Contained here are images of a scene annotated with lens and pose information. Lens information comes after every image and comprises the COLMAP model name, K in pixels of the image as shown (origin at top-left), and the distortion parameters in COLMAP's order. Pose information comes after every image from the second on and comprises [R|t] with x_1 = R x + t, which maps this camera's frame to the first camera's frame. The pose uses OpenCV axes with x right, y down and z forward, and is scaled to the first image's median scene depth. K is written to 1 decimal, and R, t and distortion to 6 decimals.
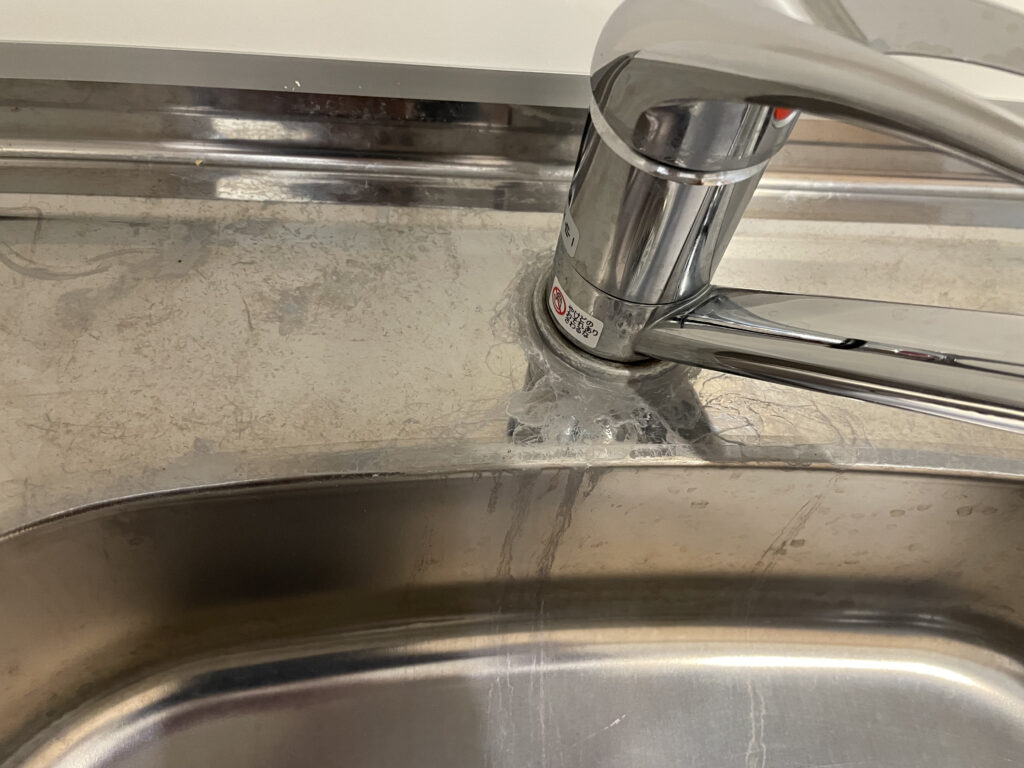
lens RADIAL K [[764.1, 0, 511.4], [0, 764.1, 385.2], [0, 0, 1]] dist [0.036313, -0.075458]
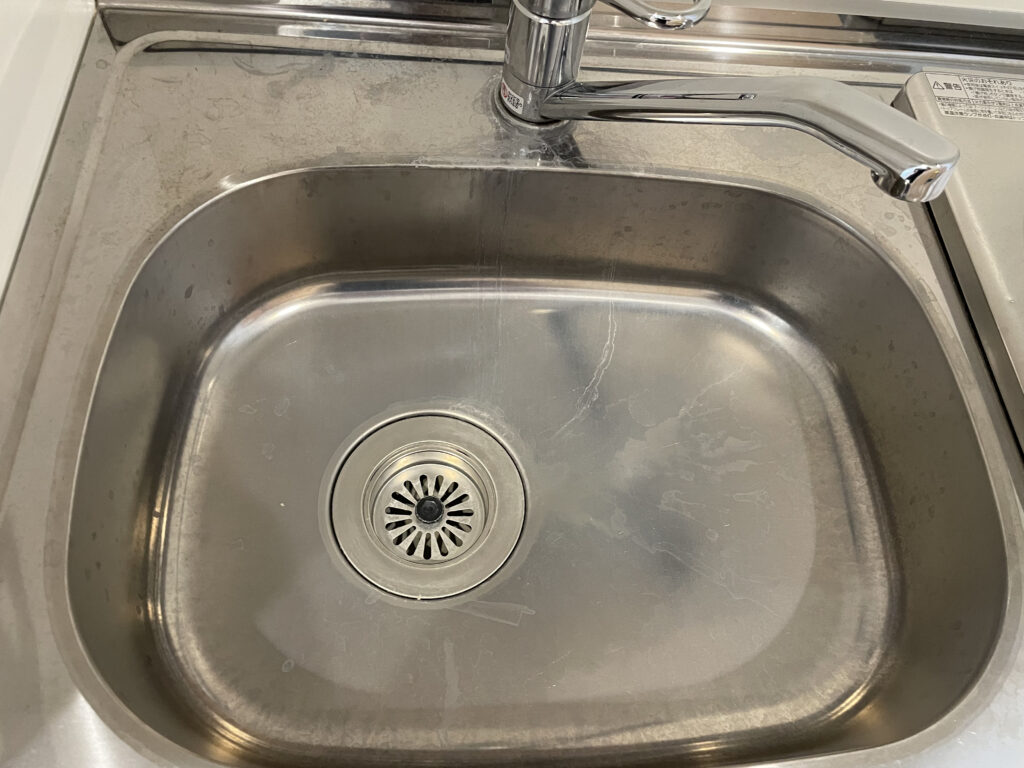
lens RADIAL K [[764.1, 0, 516.7], [0, 764.1, 393.8], [0, 0, 1]] dist [0.036313, -0.075458]
pose [[0.999373, 0.025001, -0.025063, 0.167218], [-0.021488, 0.991047, 0.131774, 0.428241], [0.028133, -0.131152, 0.990963, -1.161803]]
